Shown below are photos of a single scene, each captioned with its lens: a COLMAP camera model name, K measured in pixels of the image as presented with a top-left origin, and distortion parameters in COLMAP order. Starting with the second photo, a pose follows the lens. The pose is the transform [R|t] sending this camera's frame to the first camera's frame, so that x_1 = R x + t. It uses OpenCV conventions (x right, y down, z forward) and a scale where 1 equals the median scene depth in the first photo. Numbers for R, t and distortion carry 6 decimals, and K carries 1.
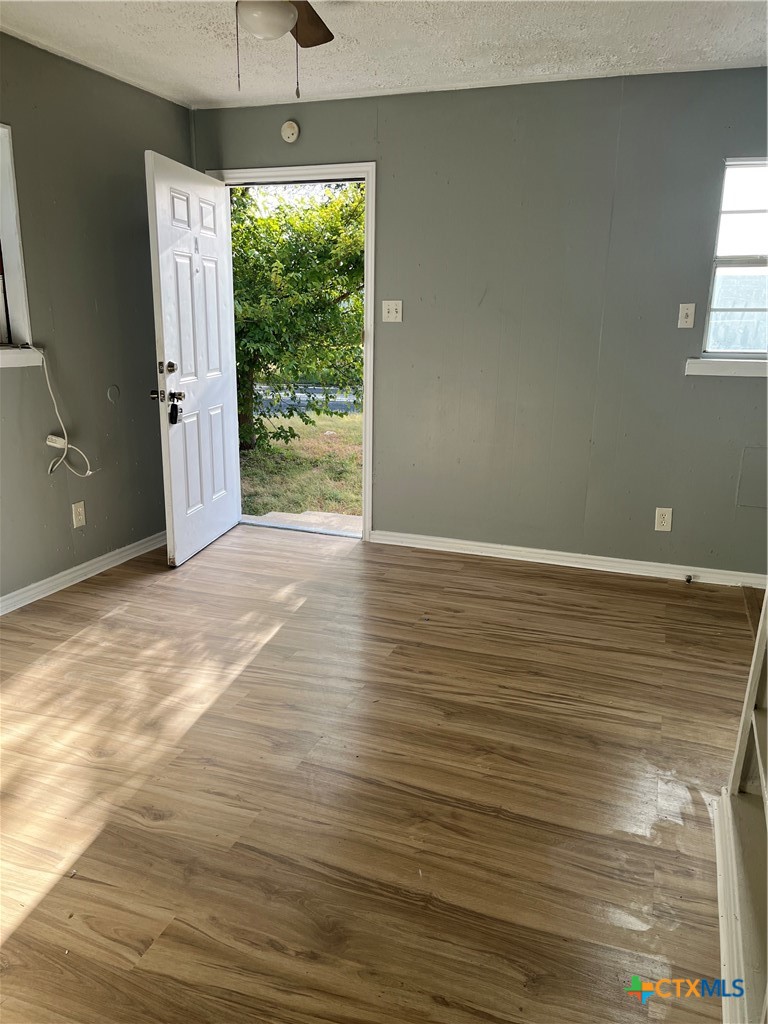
lens RADIAL K [[727.9, 0, 384.0], [0, 727.9, 512.0], [0, 0, 1]] dist [0.002684, 0.000120]
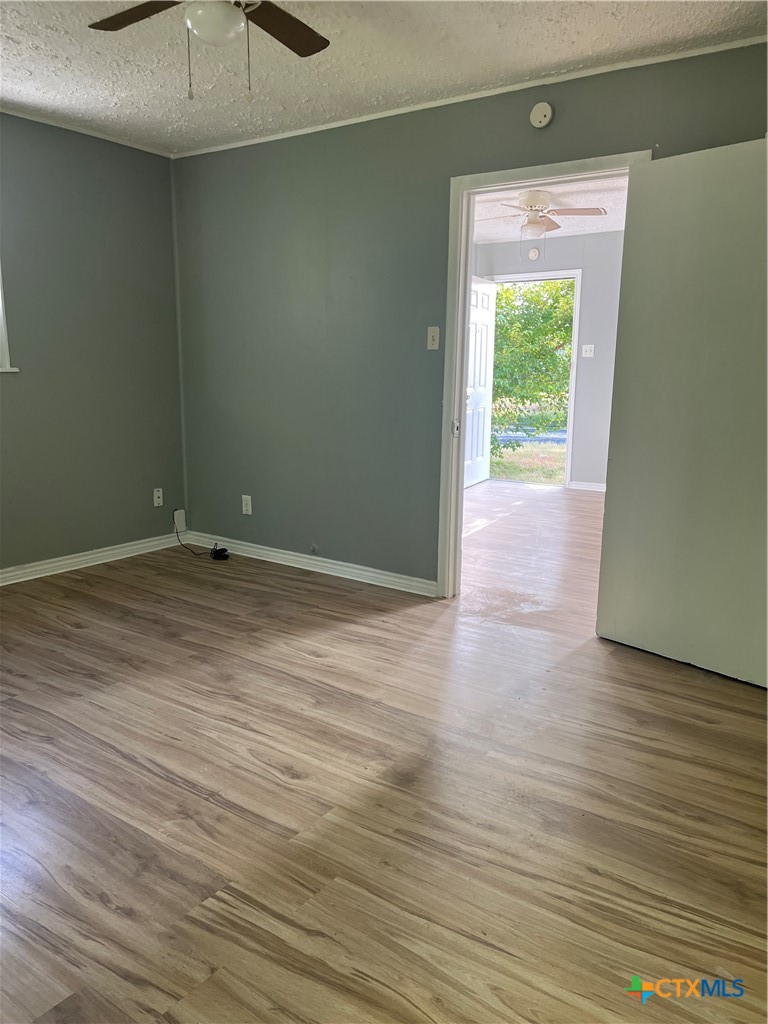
lens RADIAL K [[727.9, 0, 384.0], [0, 727.9, 512.0], [0, 0, 1]] dist [0.002684, 0.000120]
pose [[0.959194, 0.042173, -0.279586, 0.024654], [-0.062096, 0.996093, -0.062784, 0.132783], [0.275846, 0.077584, 0.958066, -0.414628]]
